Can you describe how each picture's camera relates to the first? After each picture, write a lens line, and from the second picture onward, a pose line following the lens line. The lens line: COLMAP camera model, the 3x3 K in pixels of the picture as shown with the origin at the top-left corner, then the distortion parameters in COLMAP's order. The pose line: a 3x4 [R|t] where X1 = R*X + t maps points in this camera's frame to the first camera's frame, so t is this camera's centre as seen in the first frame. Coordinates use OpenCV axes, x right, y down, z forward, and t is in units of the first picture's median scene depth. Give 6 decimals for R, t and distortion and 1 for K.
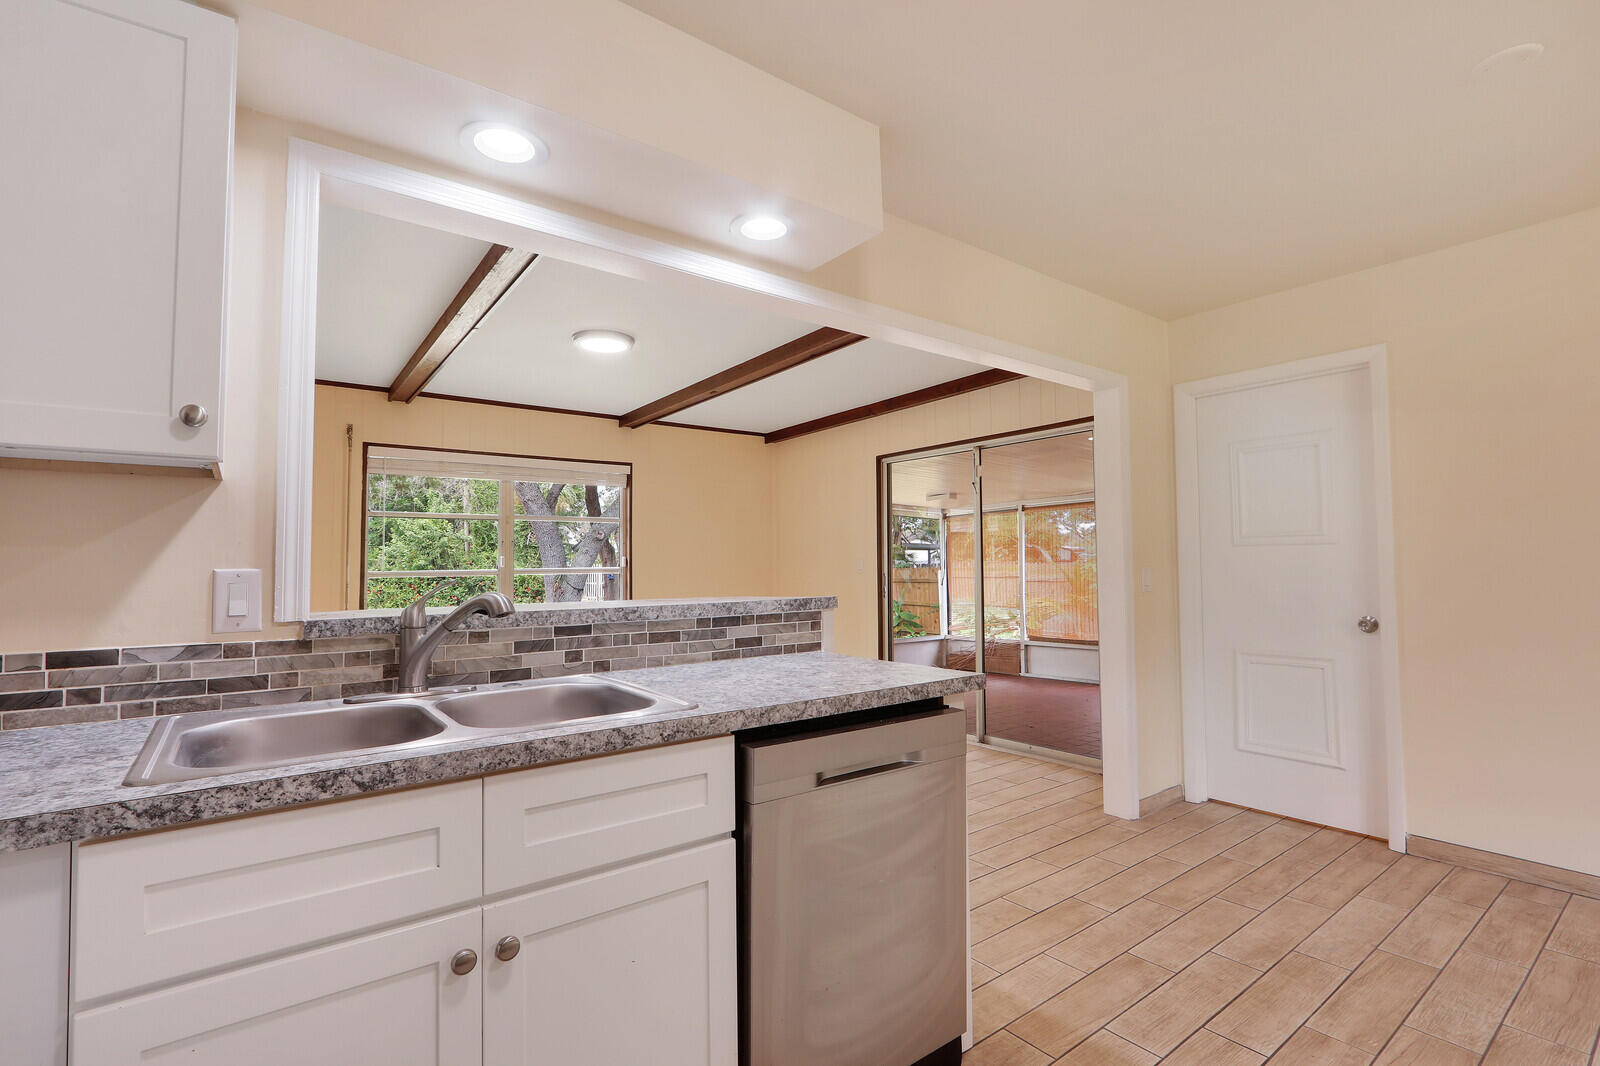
lens RADIAL K [[747.2, 0, 803.3], [0, 747.2, 535.6], [0, 0, 1]] dist [-0.014247, 0.000251]
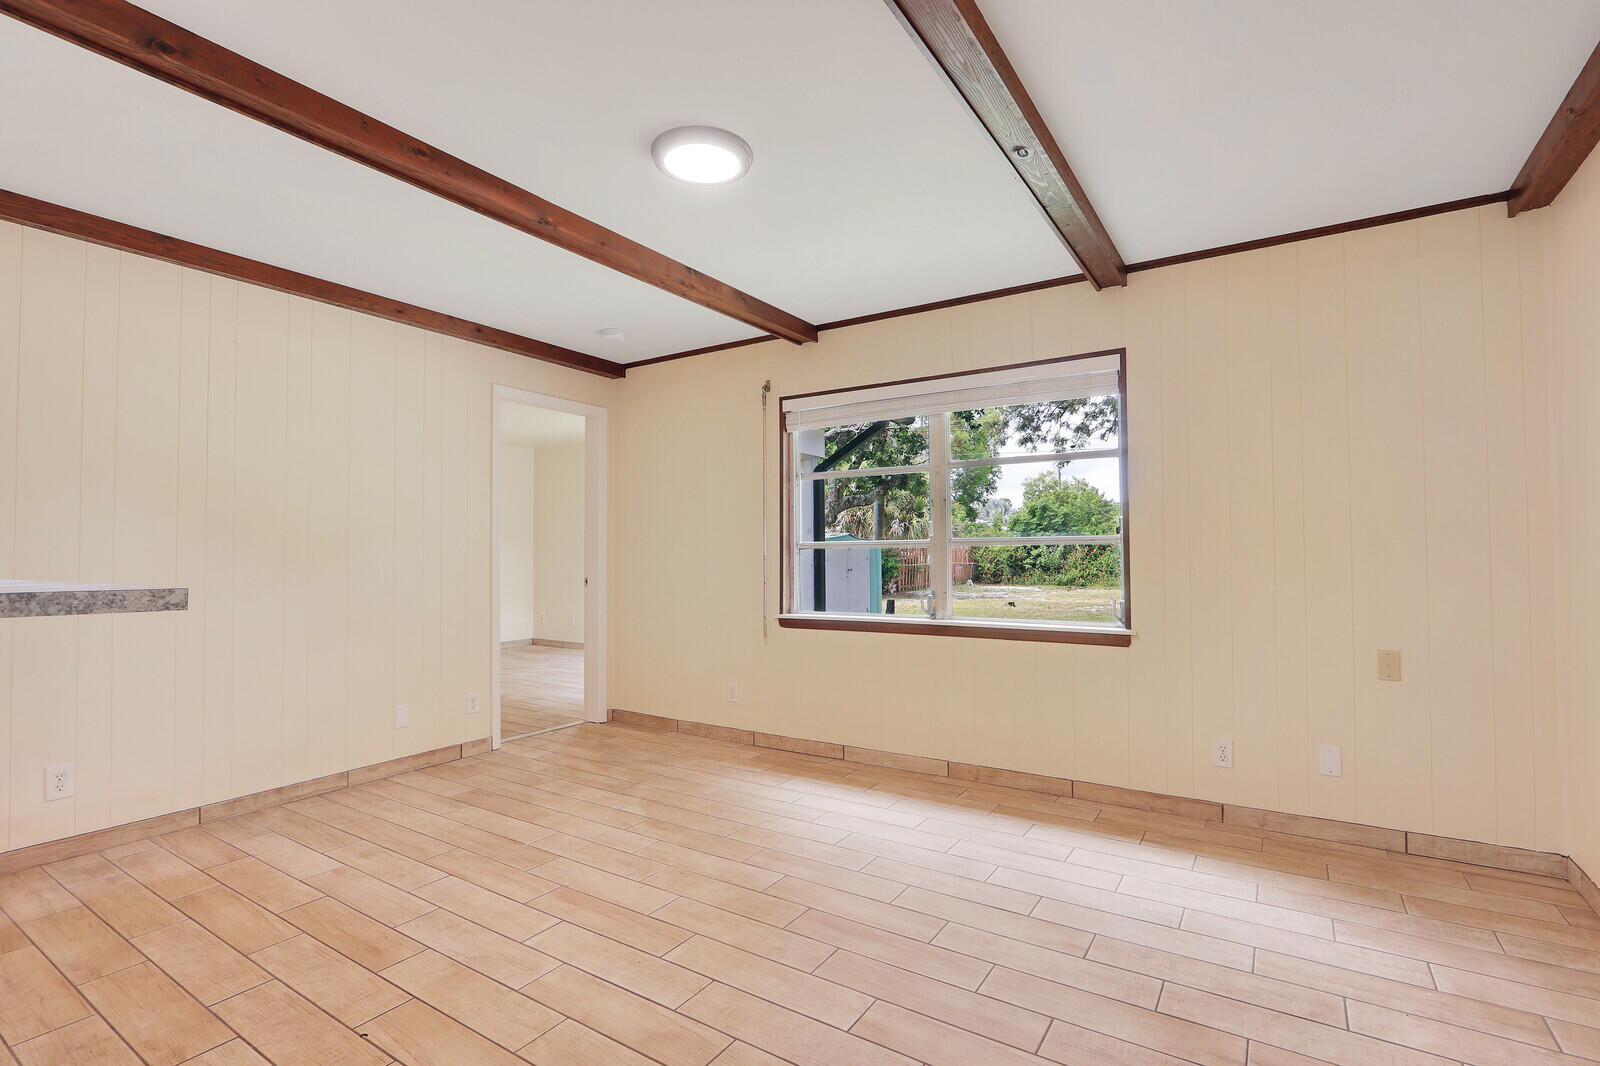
lens RADIAL K [[747.2, 0, 802.2], [0, 747.2, 536.0], [0, 0, 1]] dist [-0.014247, 0.000251]
pose [[0.338421, -0.019289, -0.940797, 0.584619], [0.043126, 0.999057, -0.004970, 0.090687], [0.940006, -0.038891, 0.338933, 1.625600]]
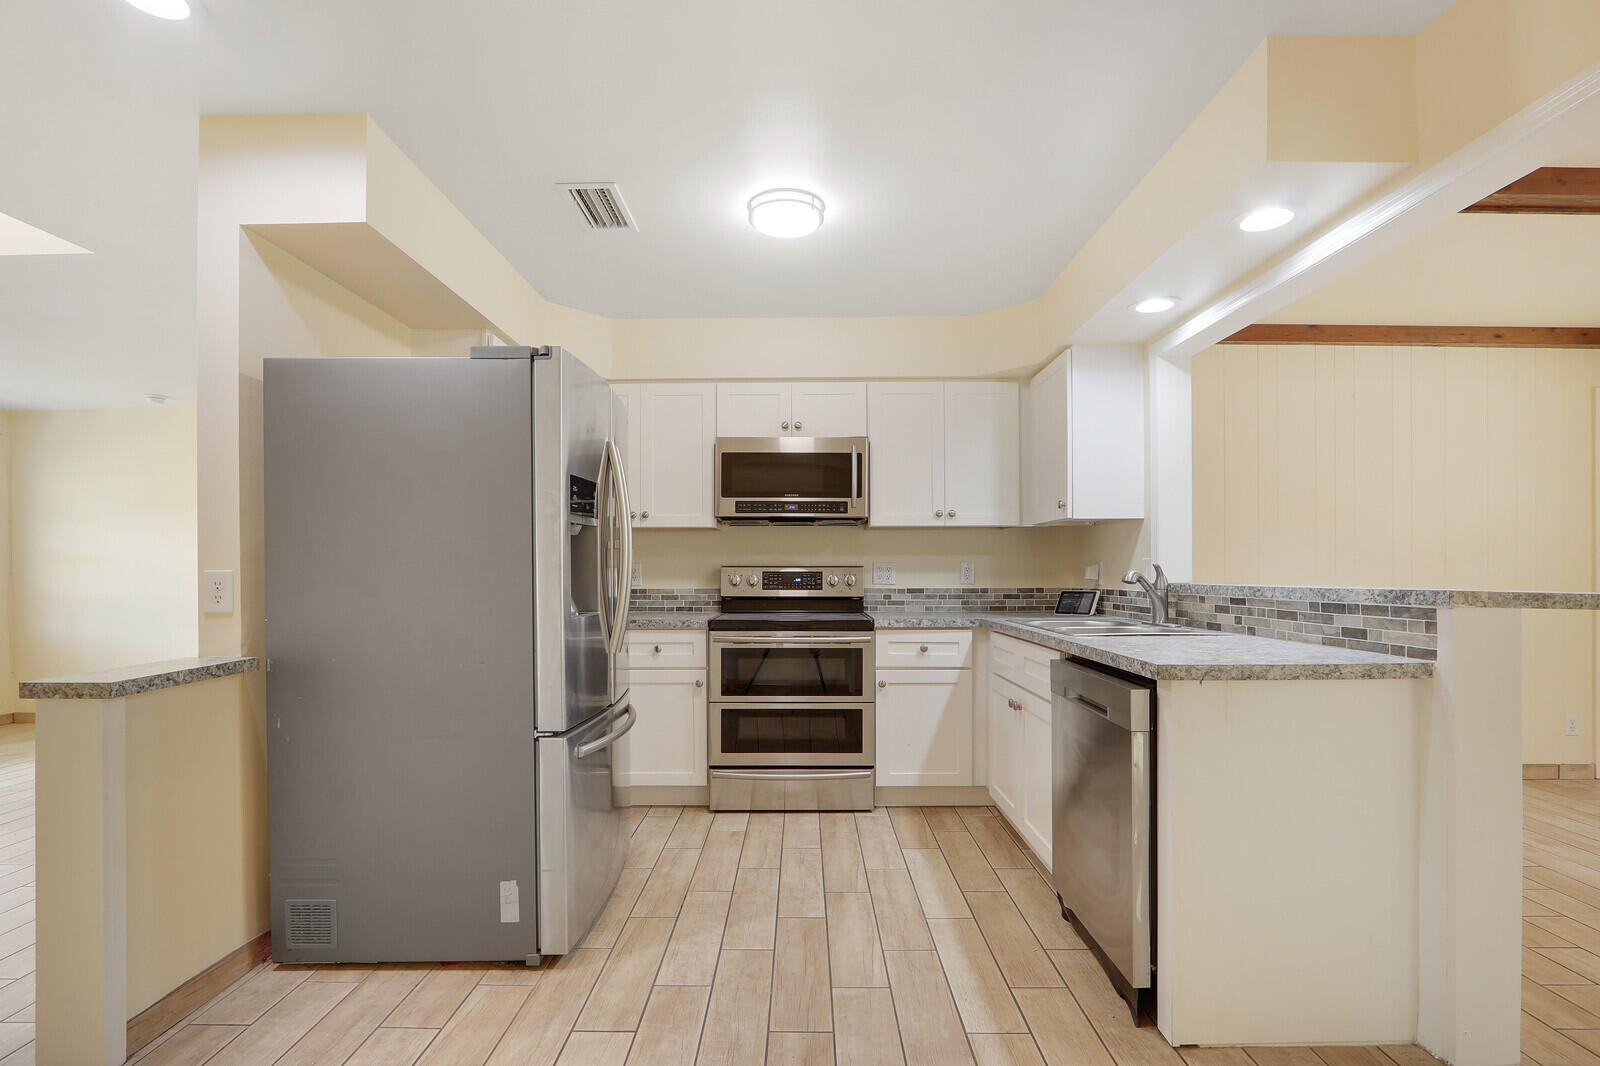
lens RADIAL K [[747.2, 0, 799.1], [0, 747.2, 563.6], [0, 0, 1]] dist [-0.014247, 0.000251]
pose [[-0.608249, -0.001801, -0.793744, 1.111881], [0.034835, 0.998973, -0.028961, 0.061099], [0.792981, -0.045266, -0.607562, 1.050005]]
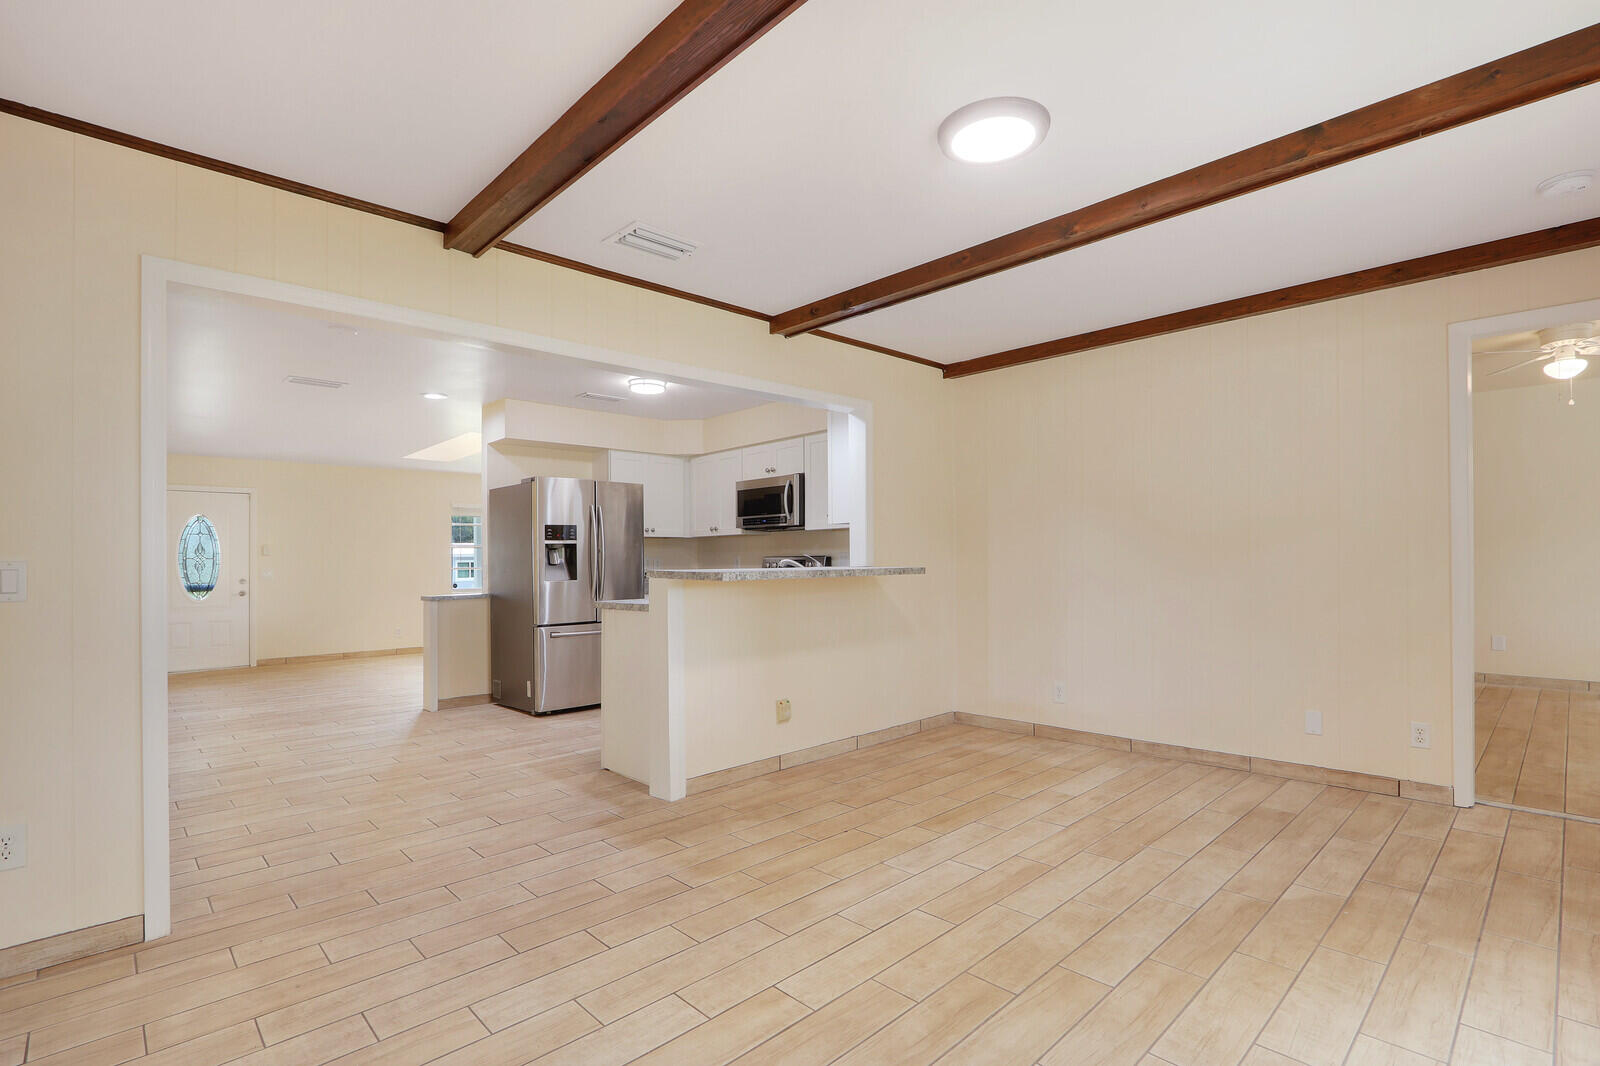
lens RADIAL K [[747.2, 0, 826.3], [0, 747.2, 557.0], [0, 0, 1]] dist [-0.014247, 0.000251]
pose [[-0.990359, 0.016464, -0.137542, -0.123298], [0.022782, 0.998750, -0.044486, 0.149488], [0.136638, -0.047190, -0.989496, 2.861774]]
